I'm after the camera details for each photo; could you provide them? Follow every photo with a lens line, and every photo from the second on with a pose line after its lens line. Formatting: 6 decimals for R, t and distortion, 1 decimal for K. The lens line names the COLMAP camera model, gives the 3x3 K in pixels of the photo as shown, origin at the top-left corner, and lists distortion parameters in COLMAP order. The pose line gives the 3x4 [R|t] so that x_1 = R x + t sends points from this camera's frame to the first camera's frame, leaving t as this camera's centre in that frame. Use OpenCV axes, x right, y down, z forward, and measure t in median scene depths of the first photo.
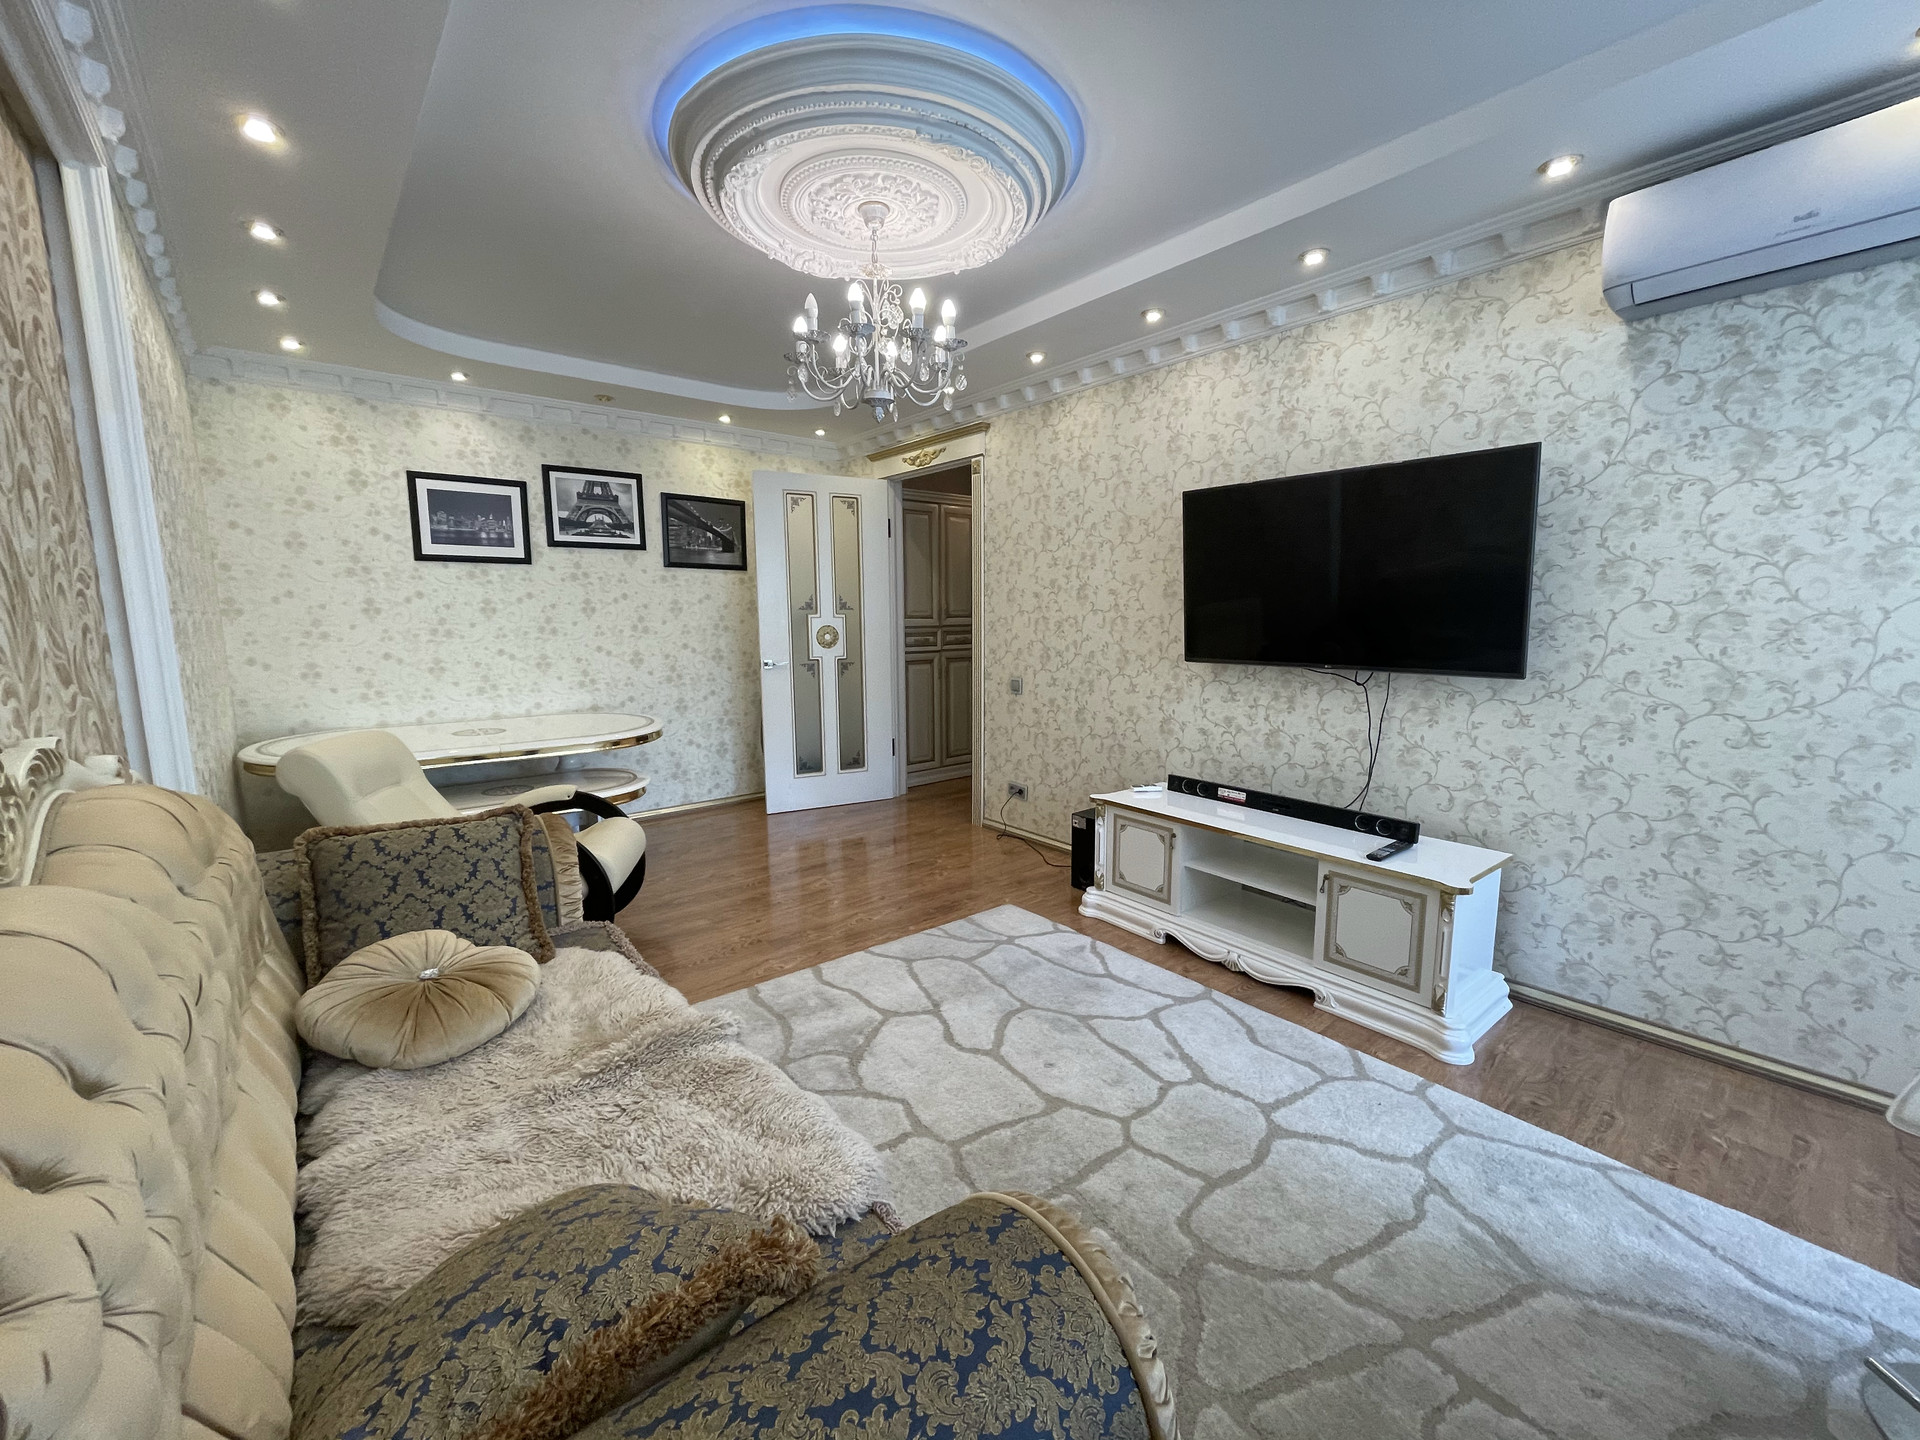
lens RADIAL K [[775.9, 0, 955.7], [0, 775.9, 716.8], [0, 0, 1]] dist [-0.002113, -0.000406]
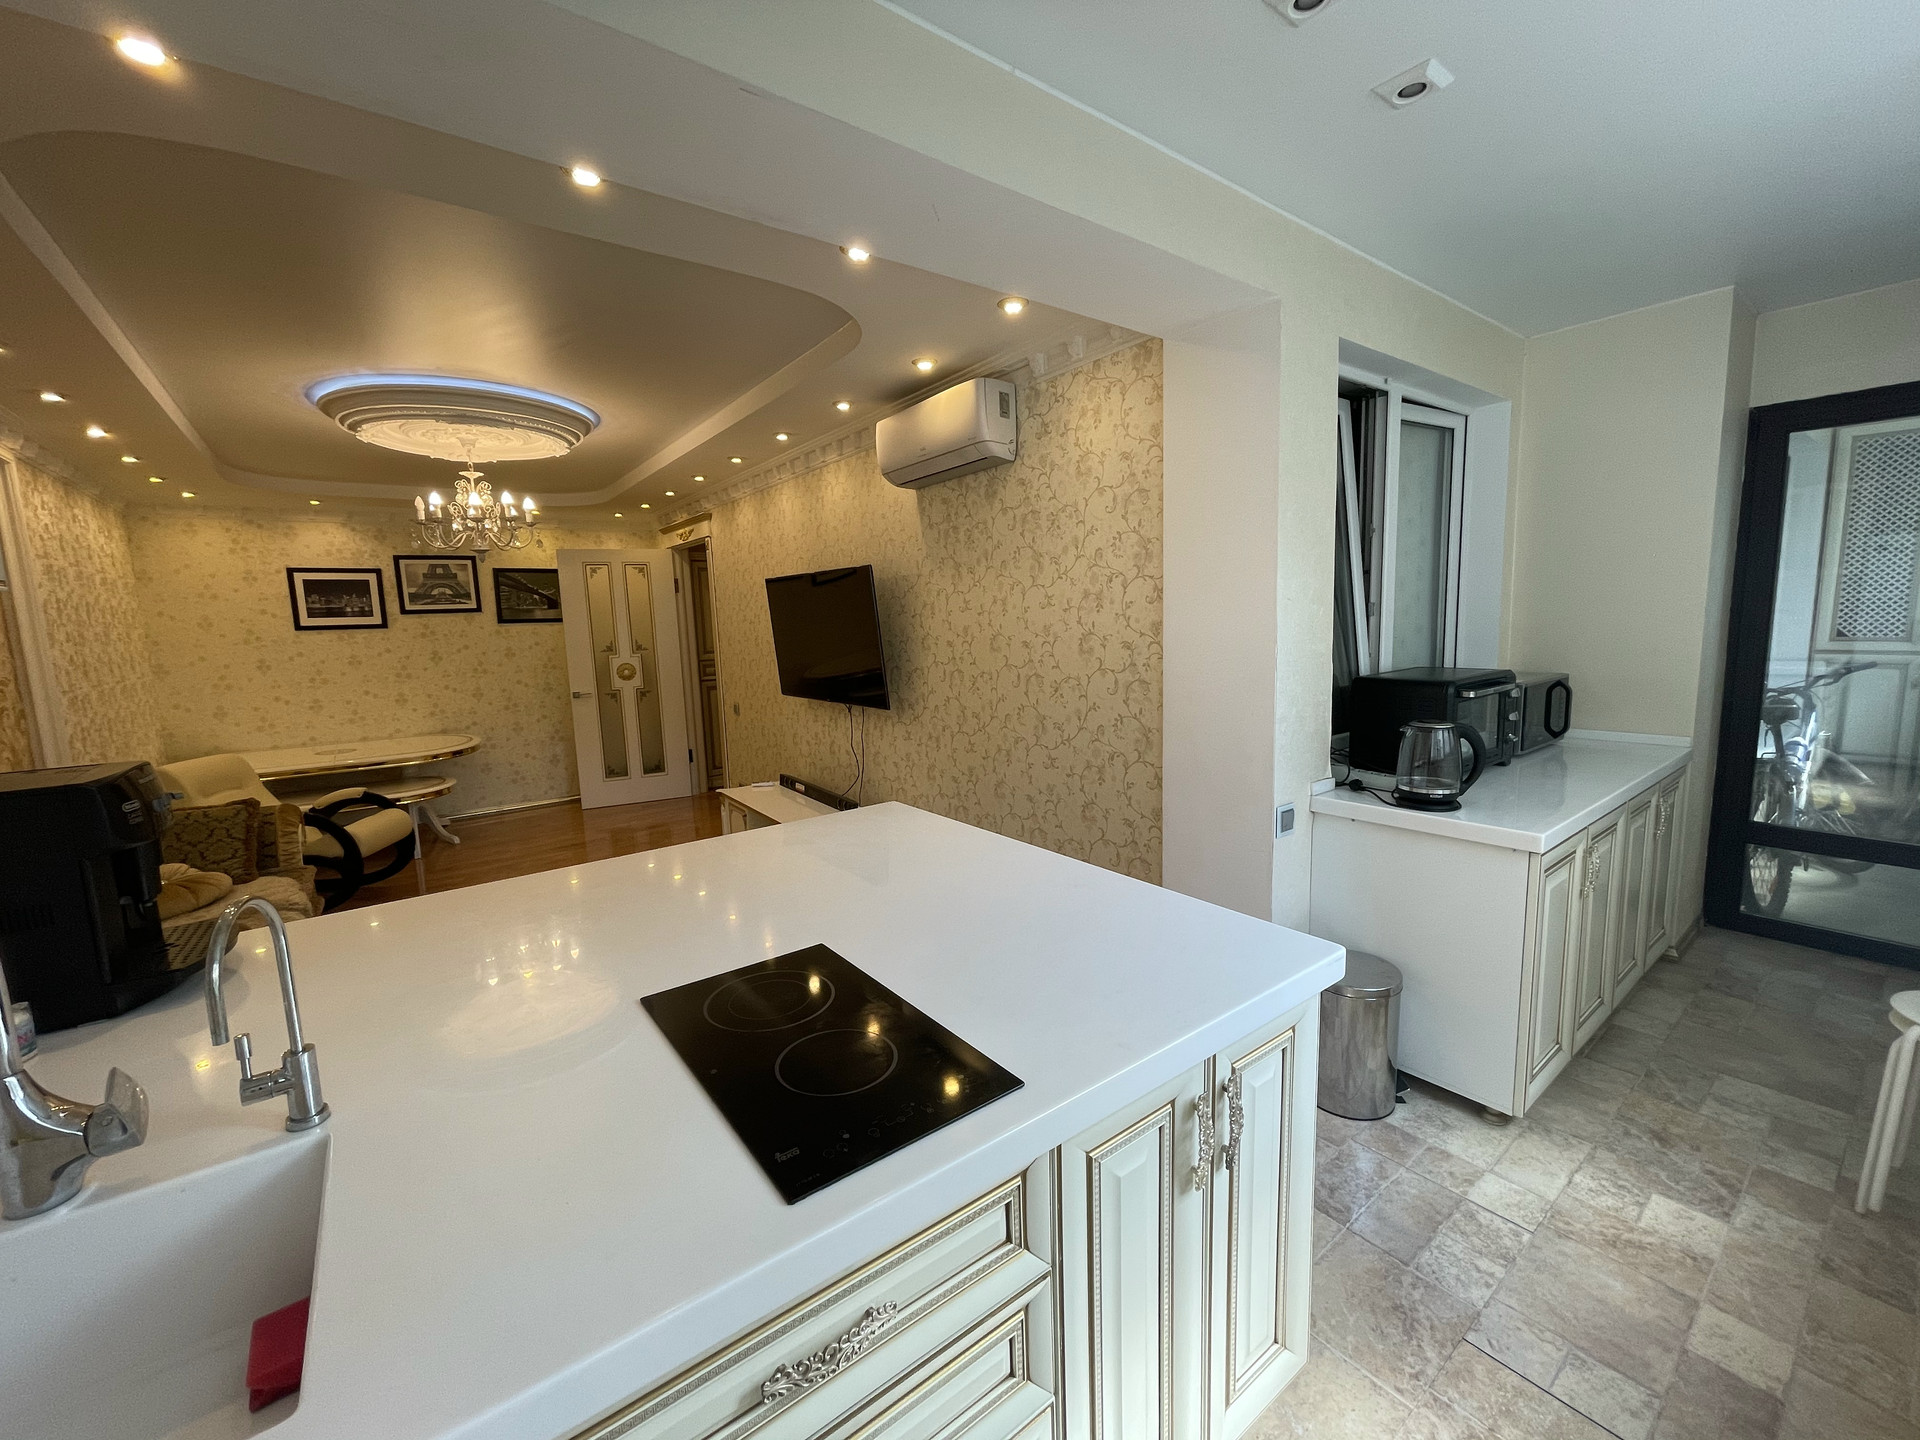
lens RADIAL K [[778.2, 0, 954.0], [0, 778.2, 717.5], [0, 0, 1]] dist [-0.014152, 0.012138]
pose [[0.998316, -0.020917, -0.054113, 0.524583], [0.020874, 0.999781, -0.001355, -0.016079], [0.054129, 0.000224, 0.998534, -0.314424]]
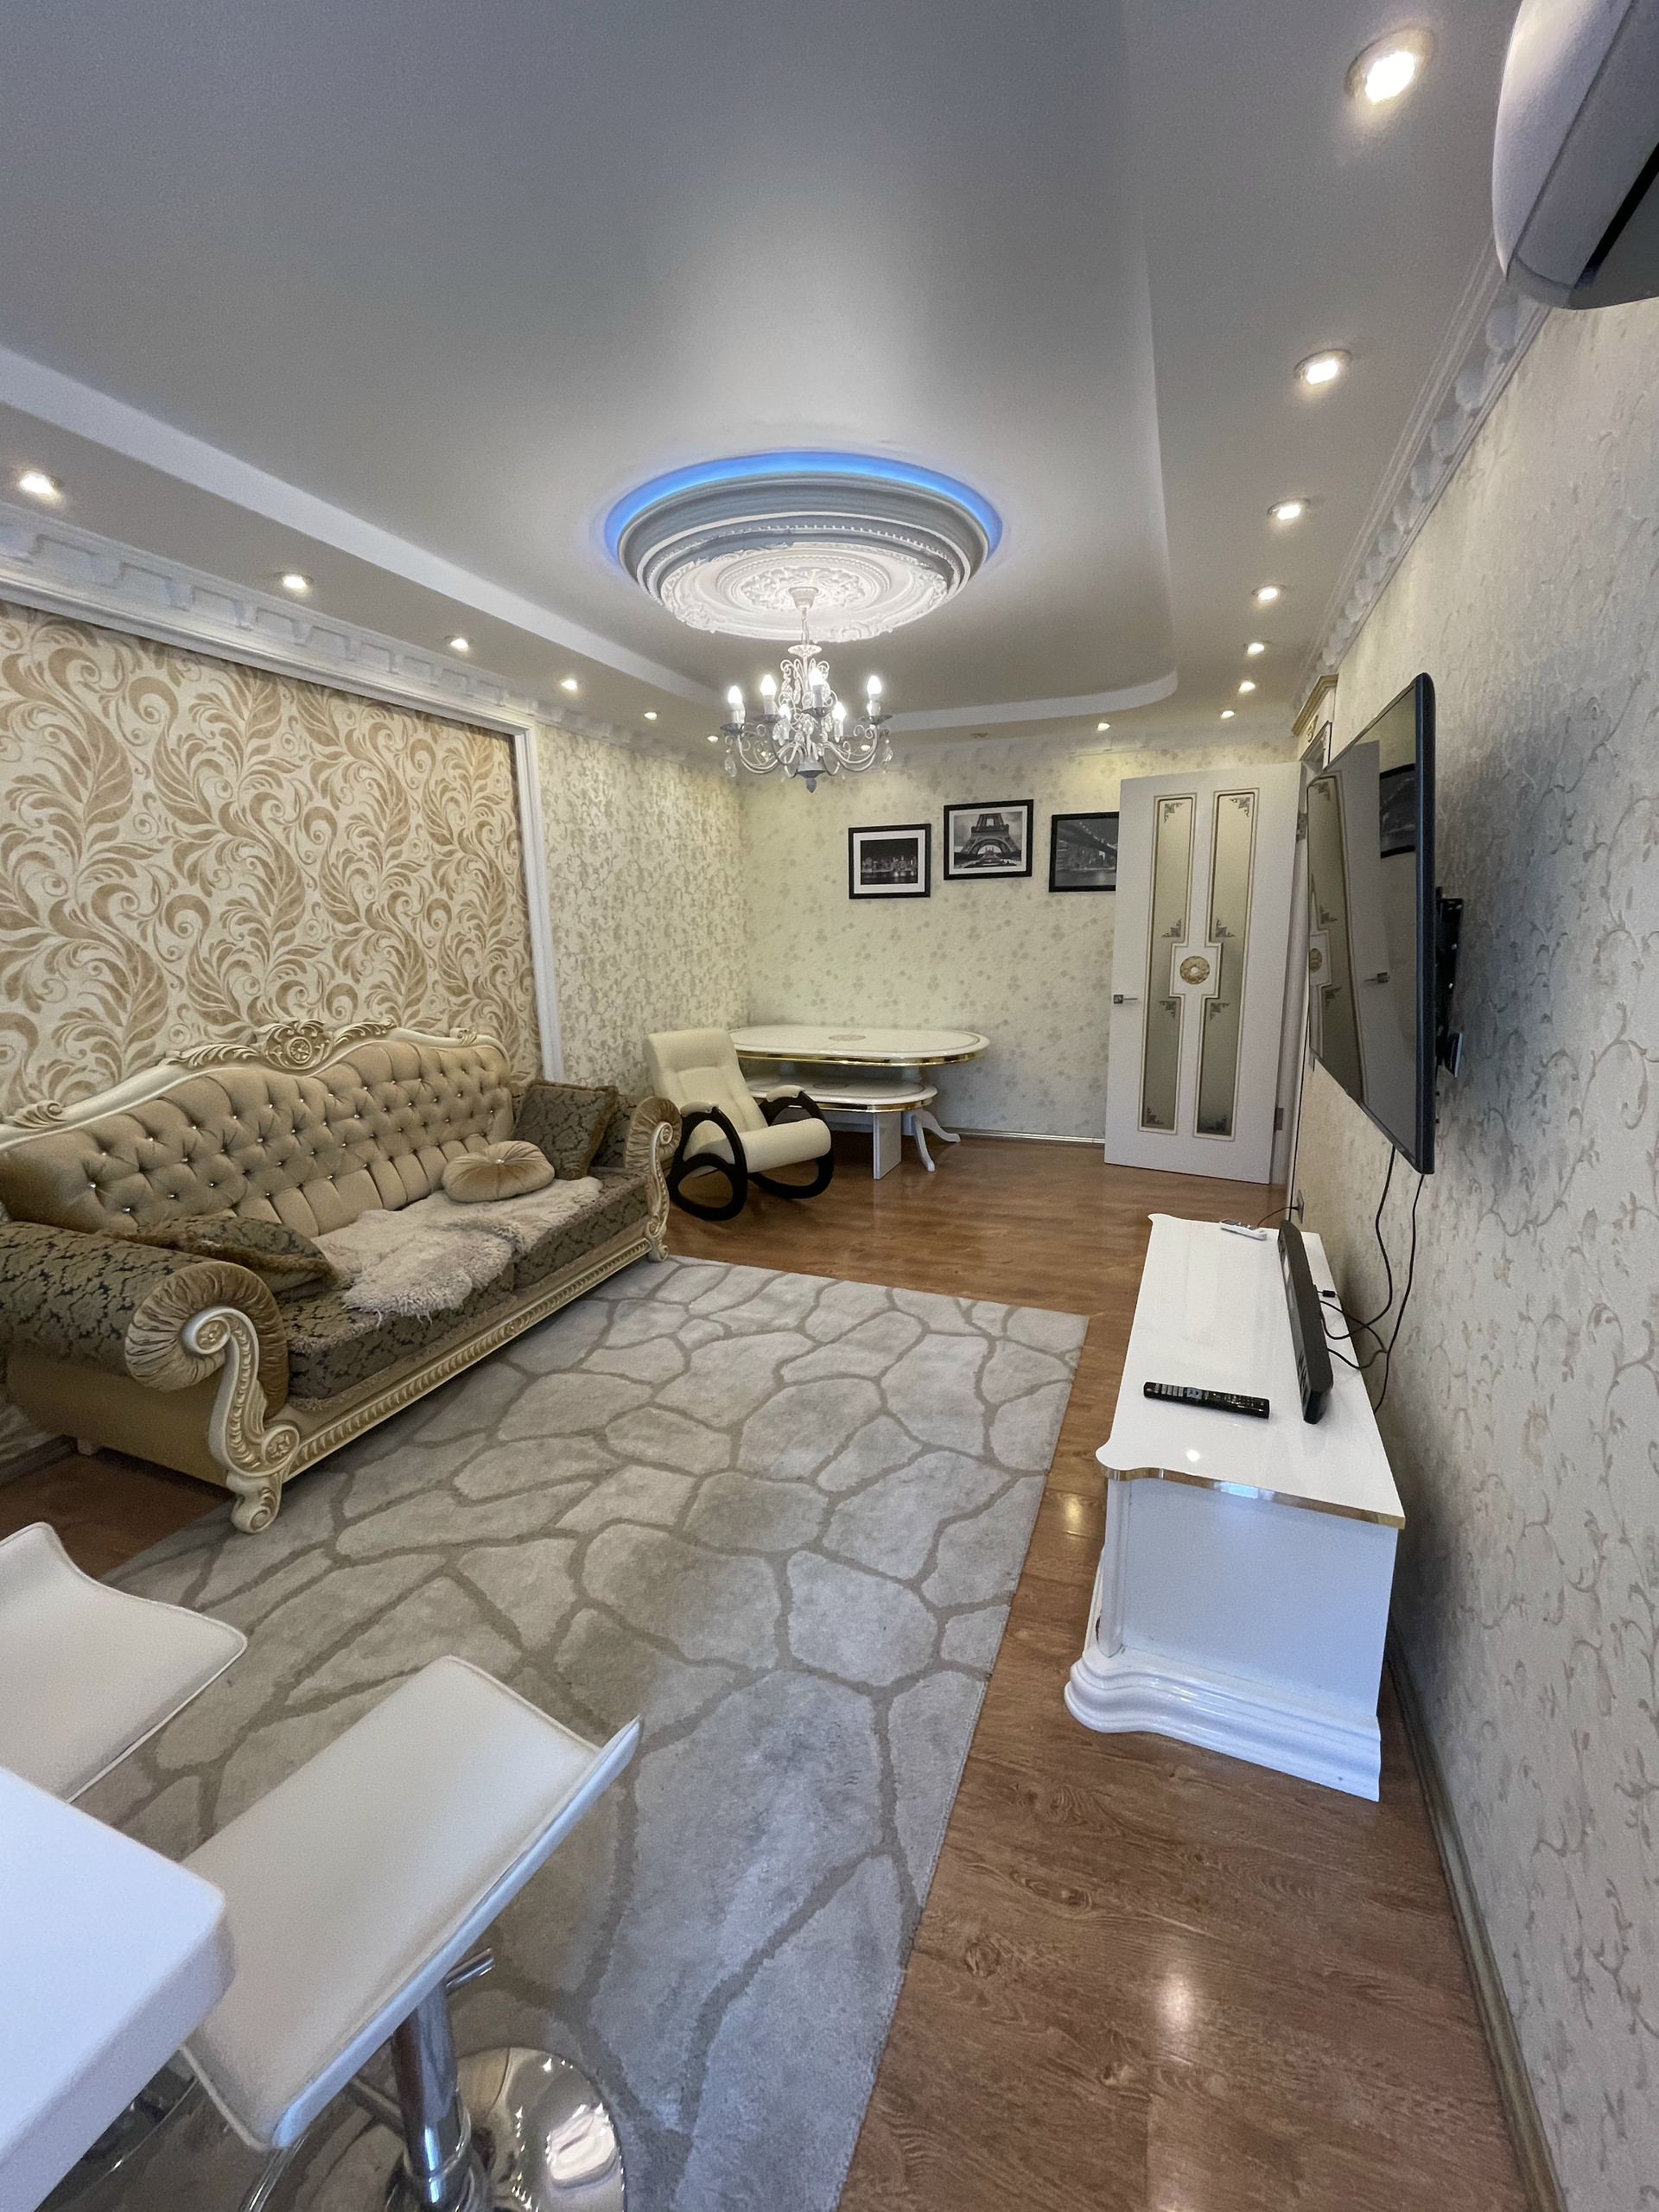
lens RADIAL K [[893.9, 0, 827.7], [0, 893.9, 1101.7], [0, 0, 1]] dist [-0.002113, -0.000406]
pose [[0.484996, 0.175124, -0.856802, 0.562677], [-0.101172, 0.984402, 0.143935, -0.074249], [0.868644, 0.016876, 0.495149, 0.223962]]
